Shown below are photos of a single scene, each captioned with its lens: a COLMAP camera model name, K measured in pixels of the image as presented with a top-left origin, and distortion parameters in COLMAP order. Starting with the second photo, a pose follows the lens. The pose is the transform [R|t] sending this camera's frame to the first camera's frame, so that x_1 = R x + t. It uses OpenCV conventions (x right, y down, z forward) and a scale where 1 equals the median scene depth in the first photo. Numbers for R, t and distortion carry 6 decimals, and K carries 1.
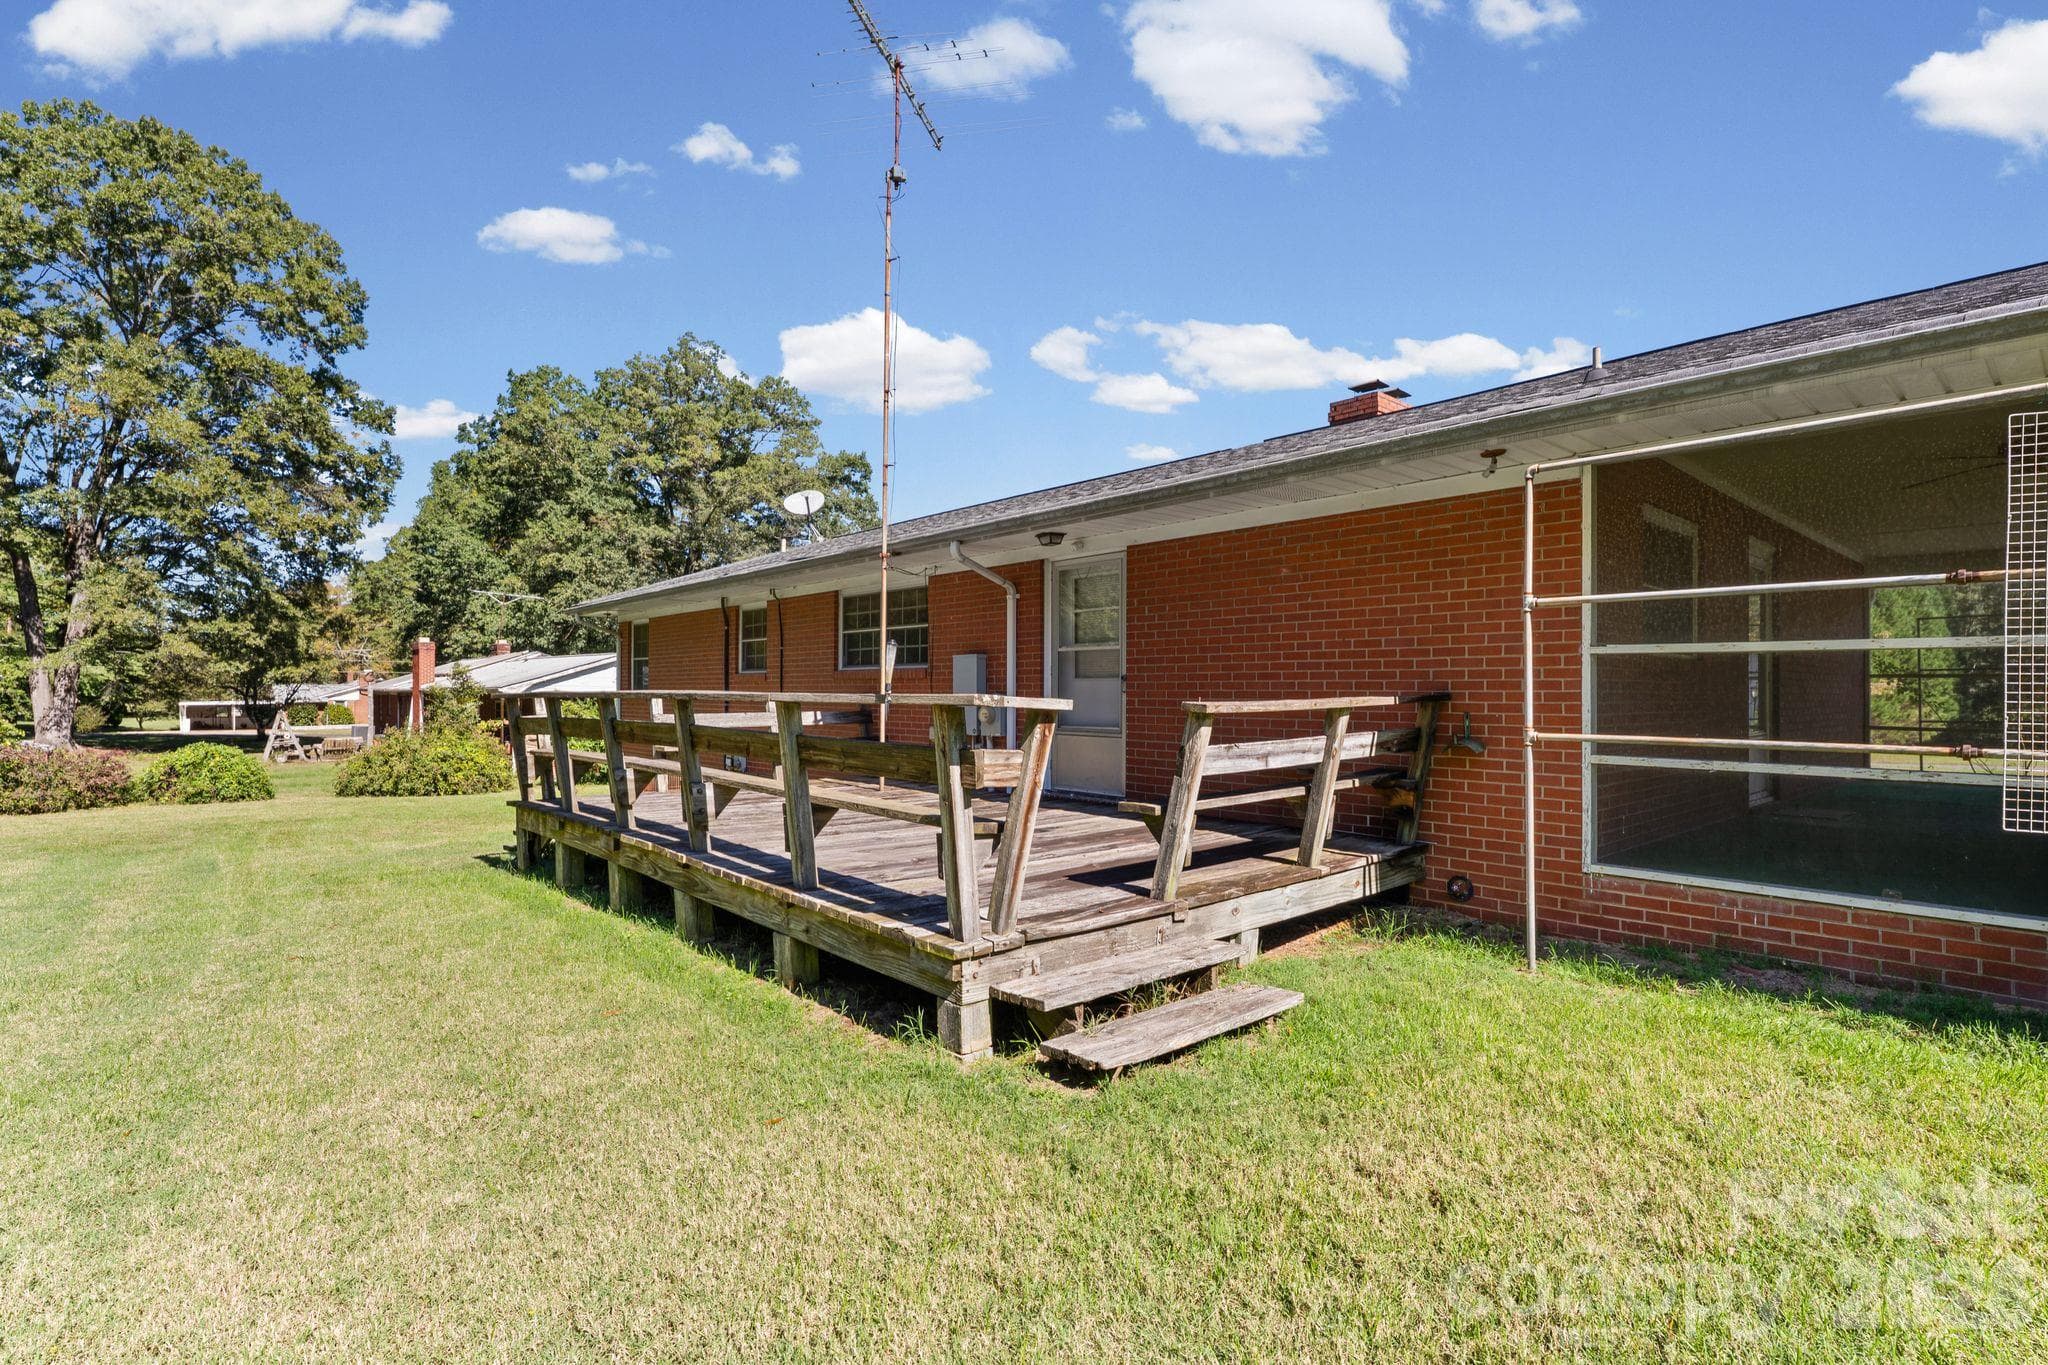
lens RADIAL K [[979.3, 0, 1024.0], [0, 979.3, 682.5], [0, 0, 1]] dist [0.002154, 0.000104]
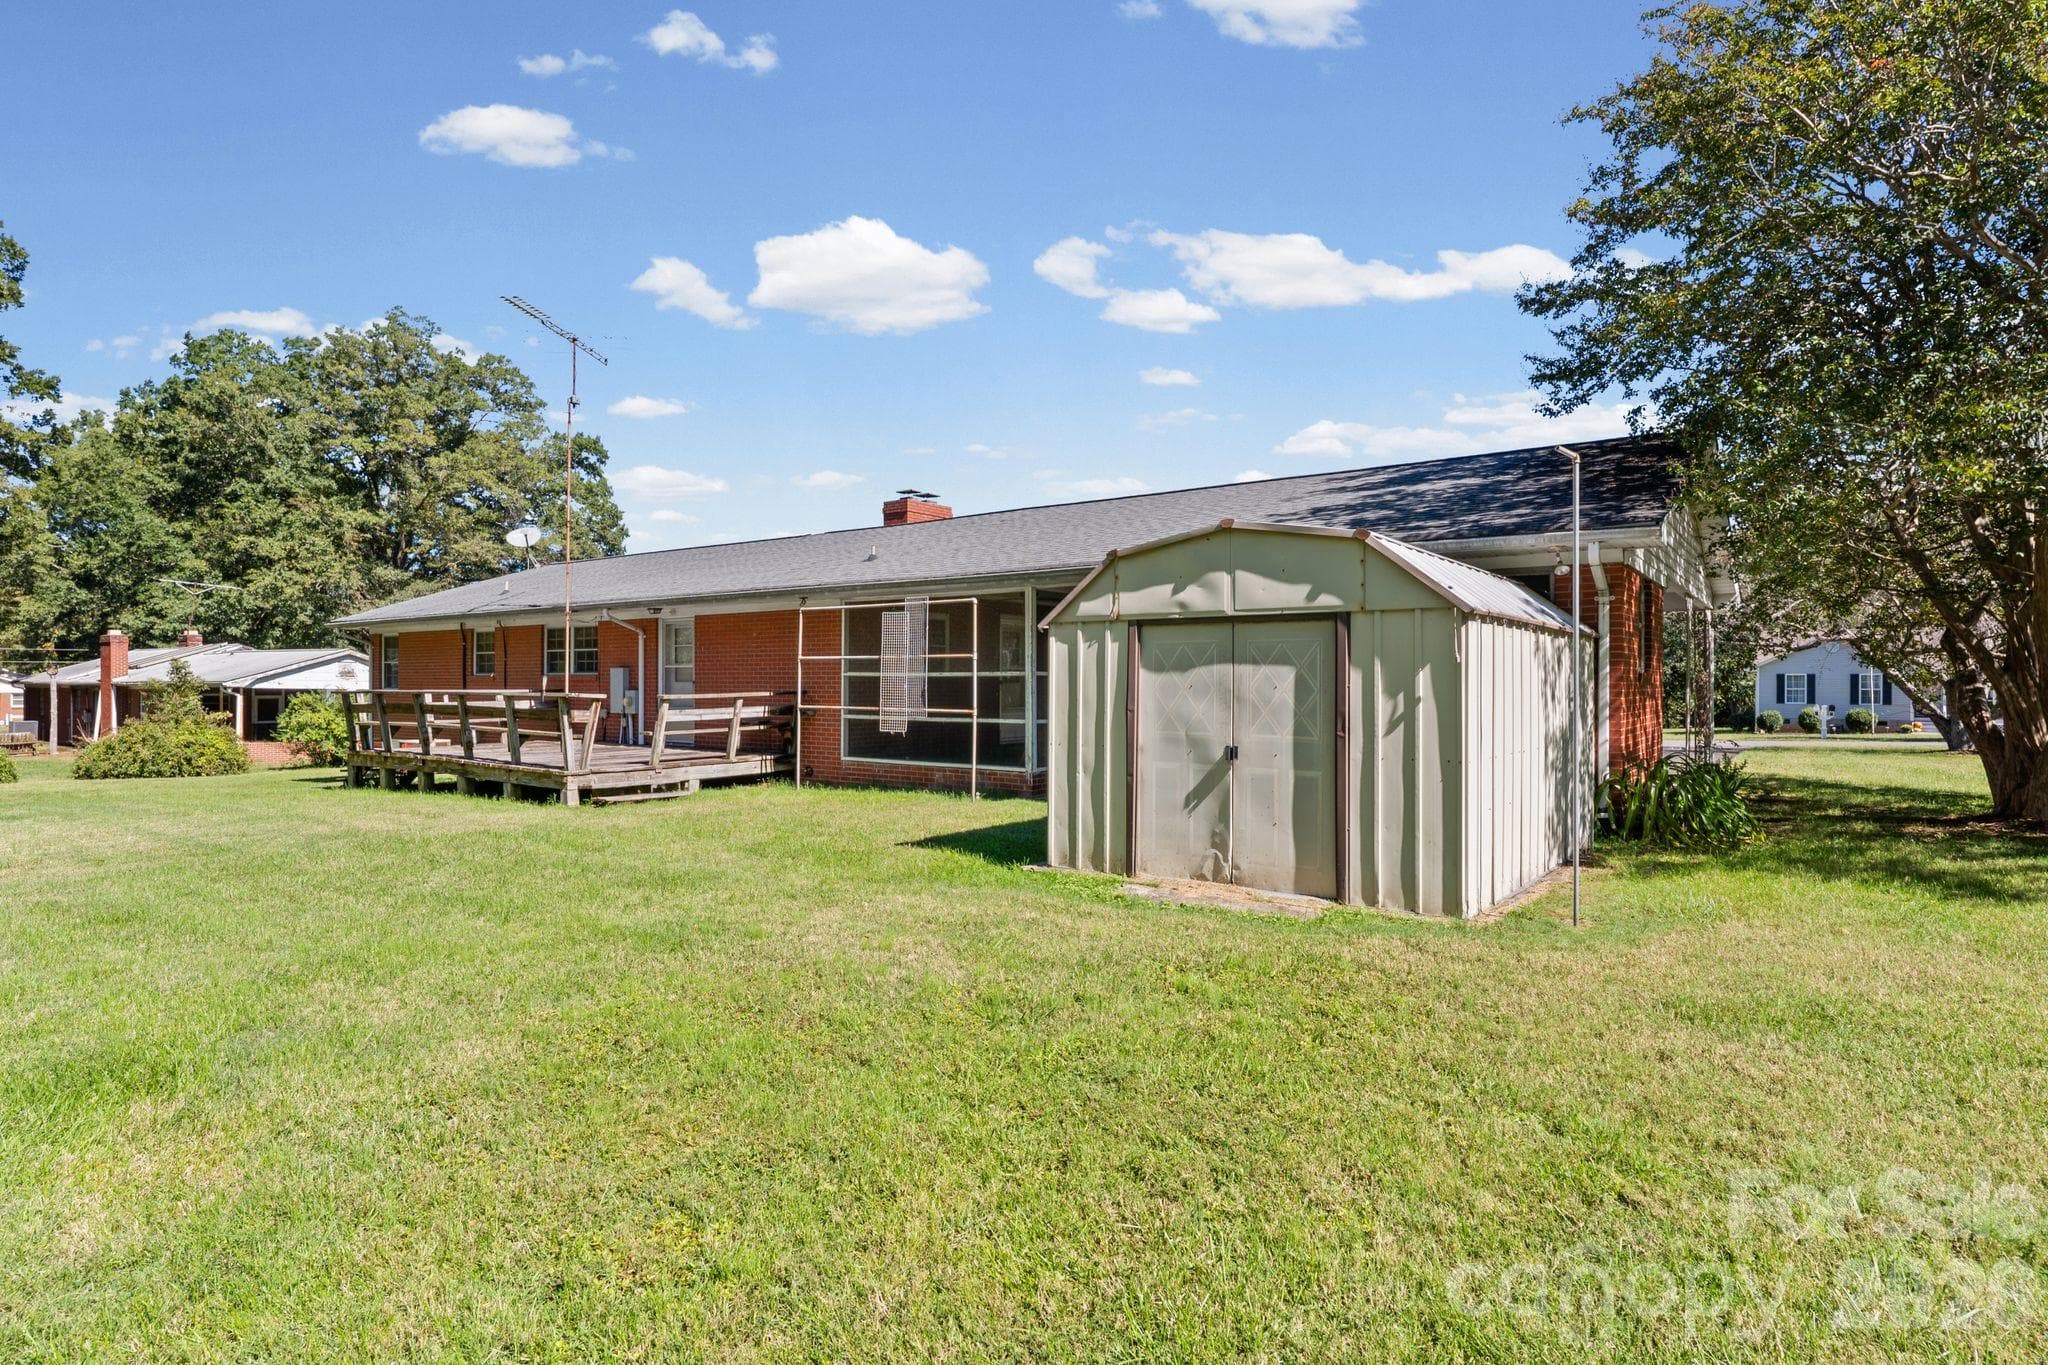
lens RADIAL K [[1088.6, 0, 1024.0], [0, 1088.6, 682.5], [0, 0, 1]] dist [-0.000821, -0.000376]
pose [[0.979519, -0.002865, 0.201333, 0.093770], [0.000319, 0.999920, 0.012678, -0.009308], [-0.201353, -0.012354, 0.979441, -0.382039]]
